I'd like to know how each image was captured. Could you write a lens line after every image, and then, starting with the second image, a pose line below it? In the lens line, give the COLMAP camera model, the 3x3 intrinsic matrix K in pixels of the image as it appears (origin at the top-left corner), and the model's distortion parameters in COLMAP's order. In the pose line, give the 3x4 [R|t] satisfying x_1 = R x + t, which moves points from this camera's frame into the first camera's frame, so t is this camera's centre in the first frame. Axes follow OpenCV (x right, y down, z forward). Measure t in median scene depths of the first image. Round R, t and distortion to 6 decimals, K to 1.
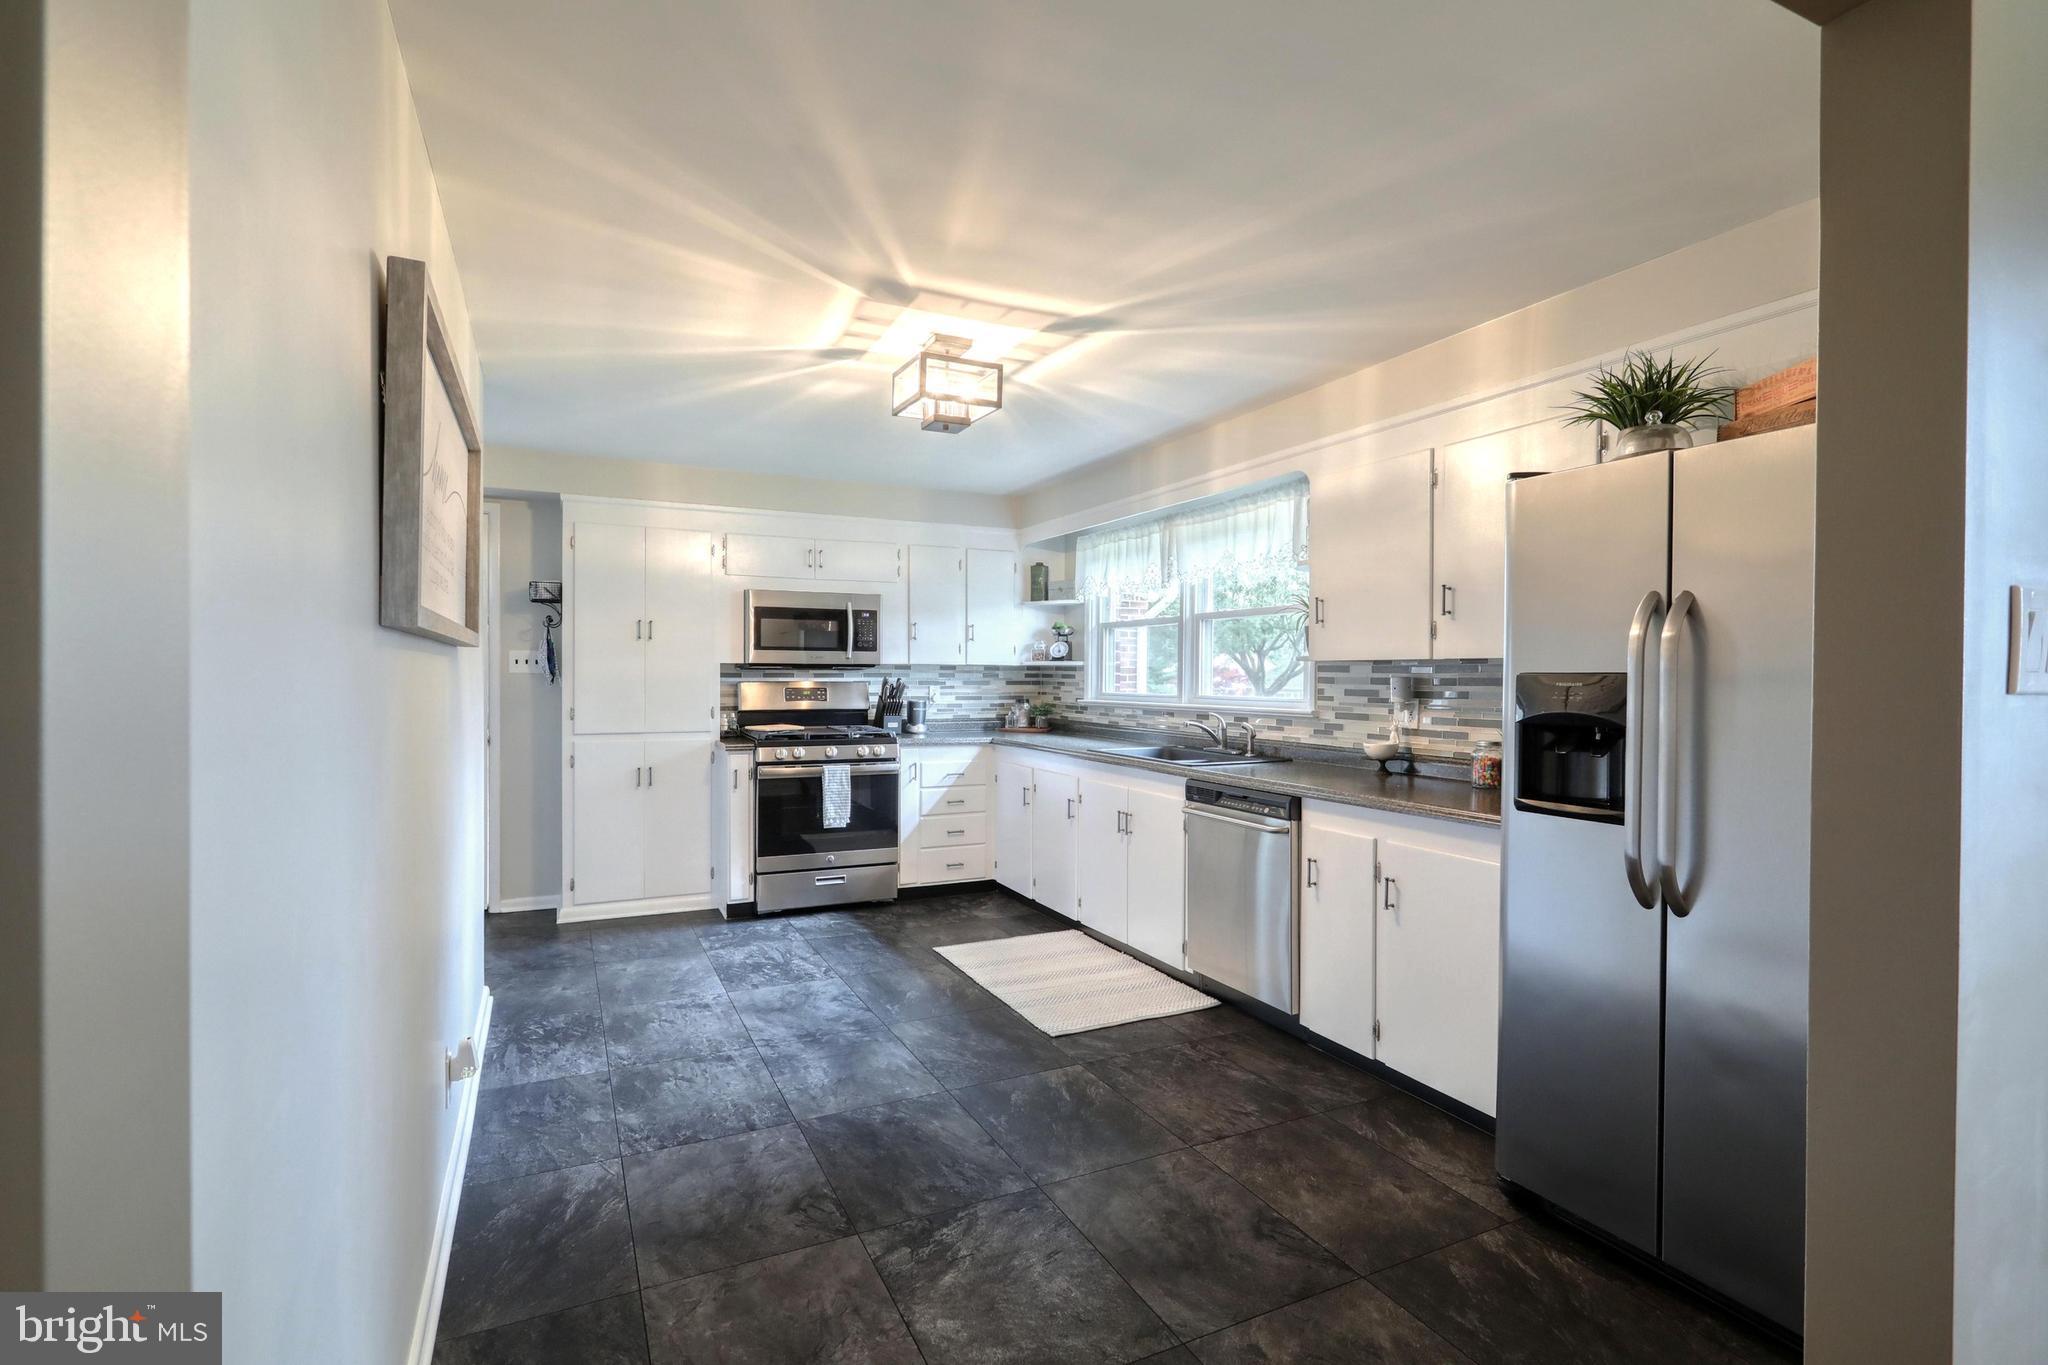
lens RADIAL K [[977.8, 0, 1039.0], [0, 977.8, 682.6], [0, 0, 1]] dist [0.005991, 0.000006]
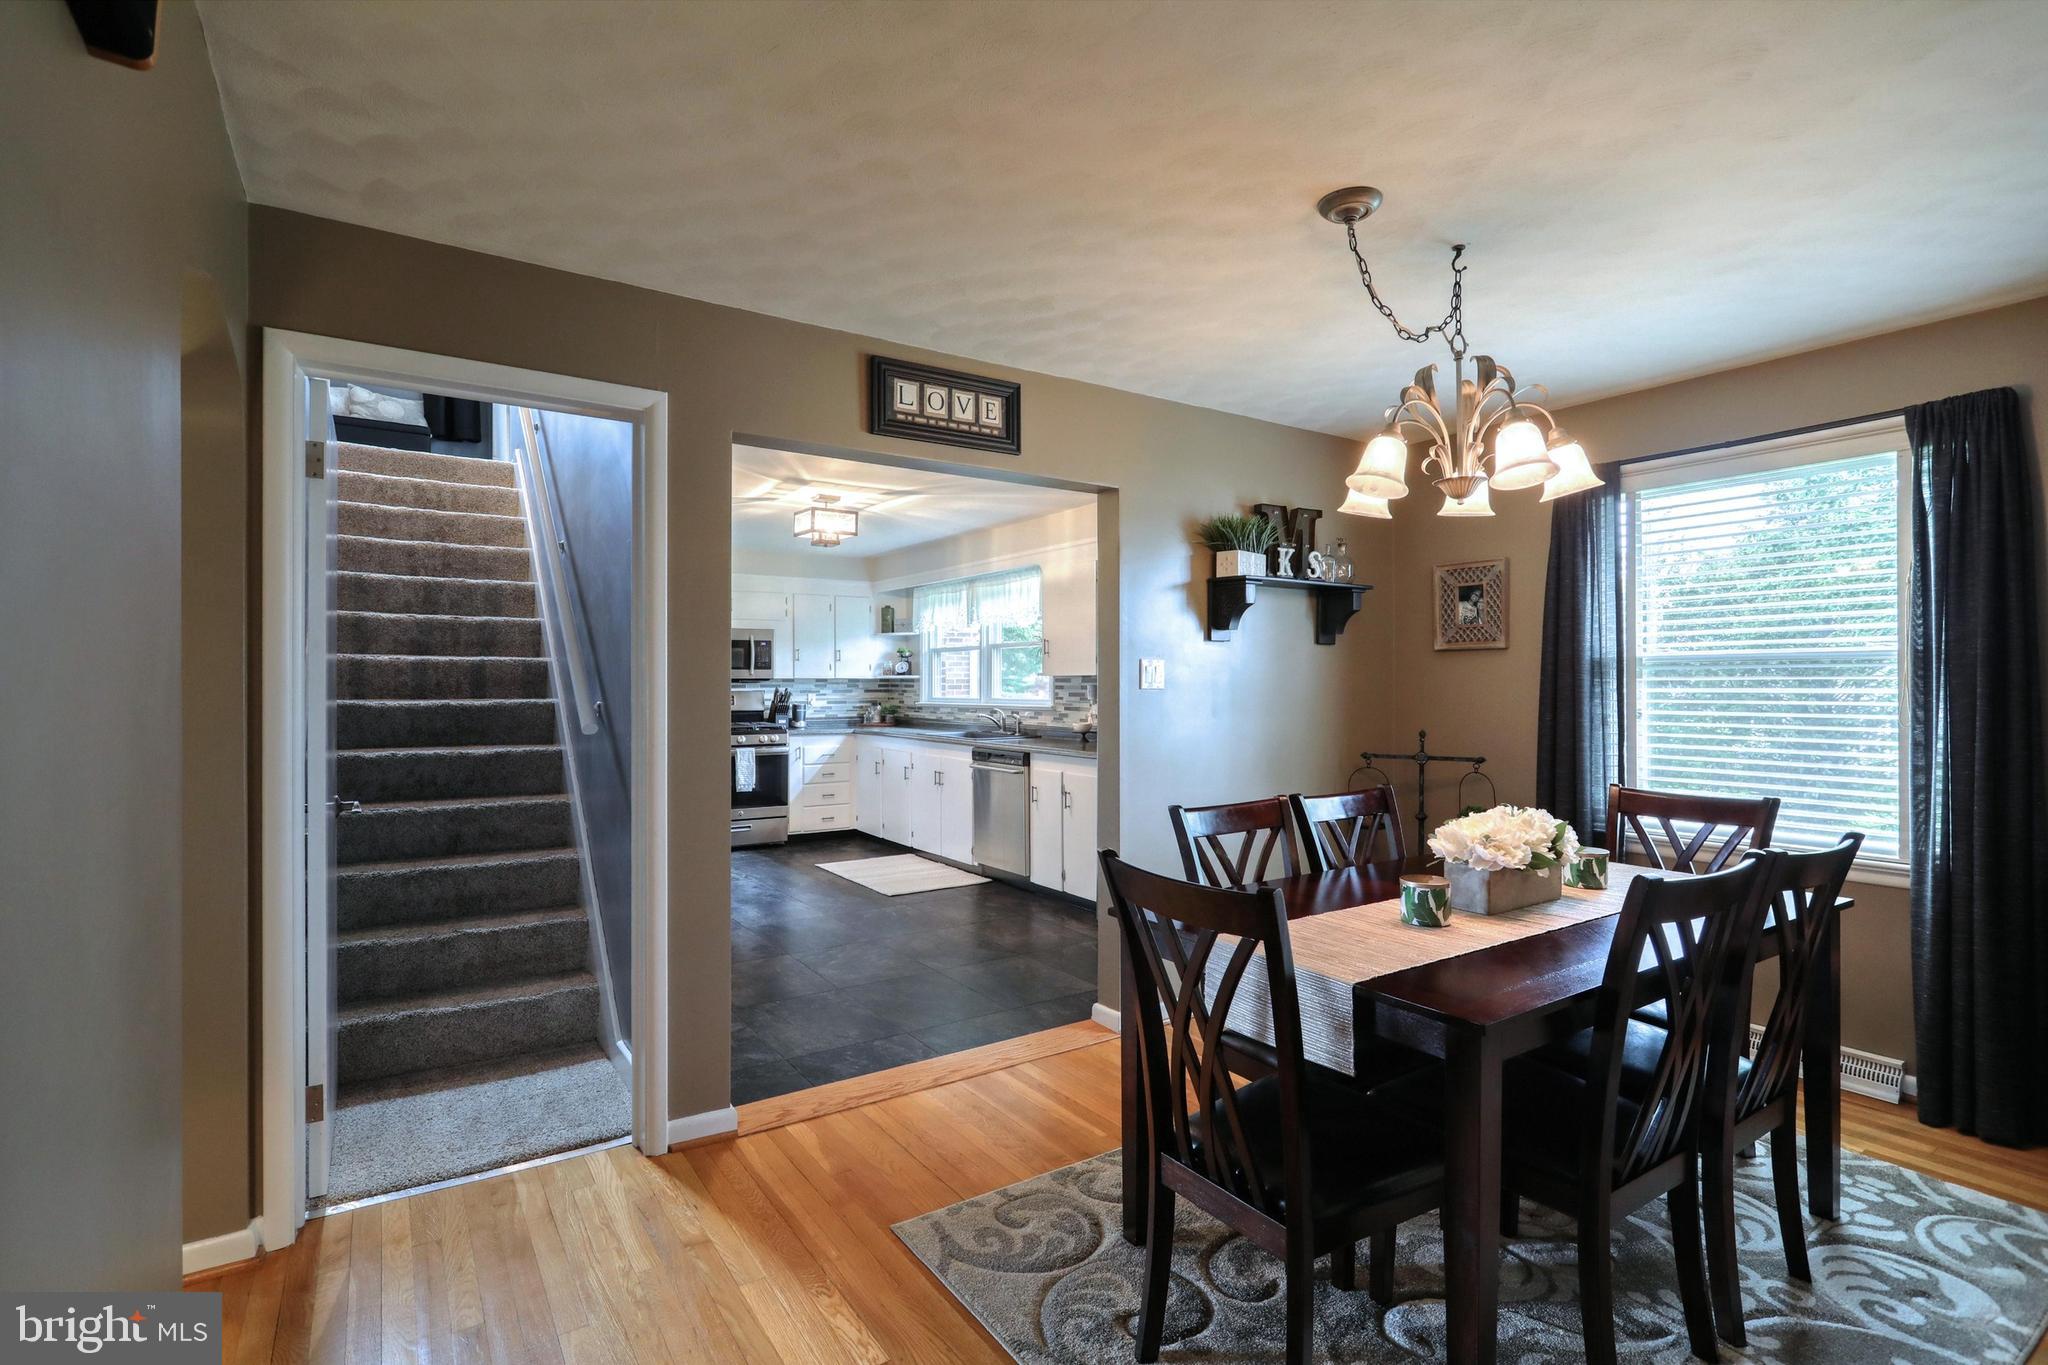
lens RADIAL K [[977.8, 0, 1026.8], [0, 977.8, 676.1], [0, 0, 1]] dist [0.005991, 0.000006]
pose [[0.992225, -0.005471, 0.124338, 0.028055], [0.007559, 0.999838, -0.016325, 0.004199], [-0.124229, 0.017138, 0.992106, -0.501224]]
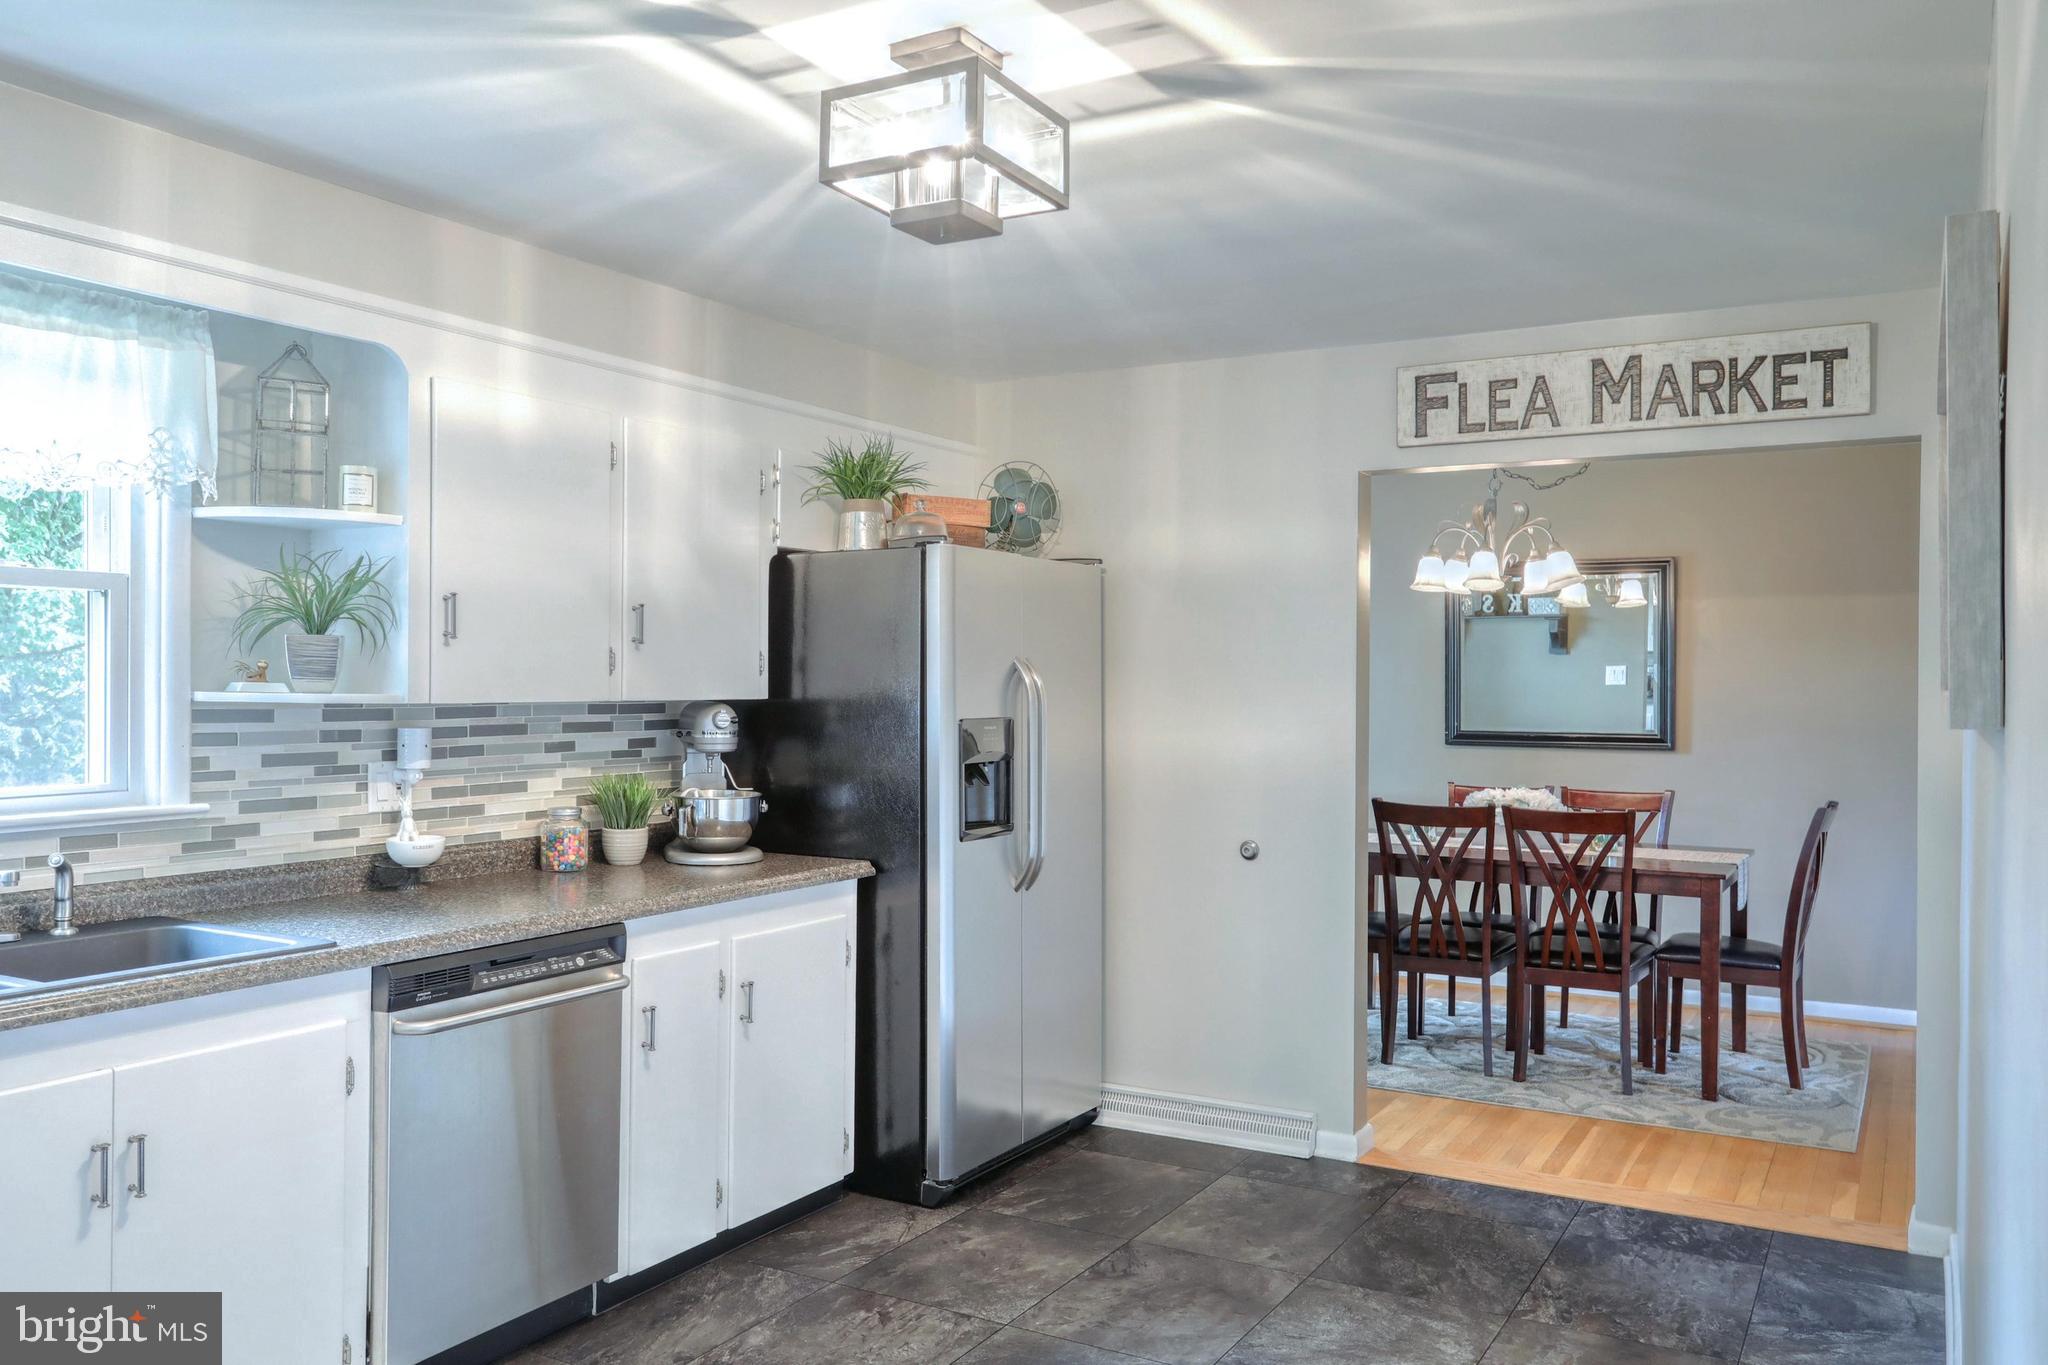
lens RADIAL K [[1587.6, 0, 1015.8], [0, 1587.6, 676.1], [0, 0, 1]] dist [-0.001195, 0.005676]
pose [[-0.557295, -0.006638, 0.830288, -0.476732], [-0.001912, 0.999976, 0.006711, -0.032324], [-0.830313, 0.002153, -0.557294, 0.889450]]
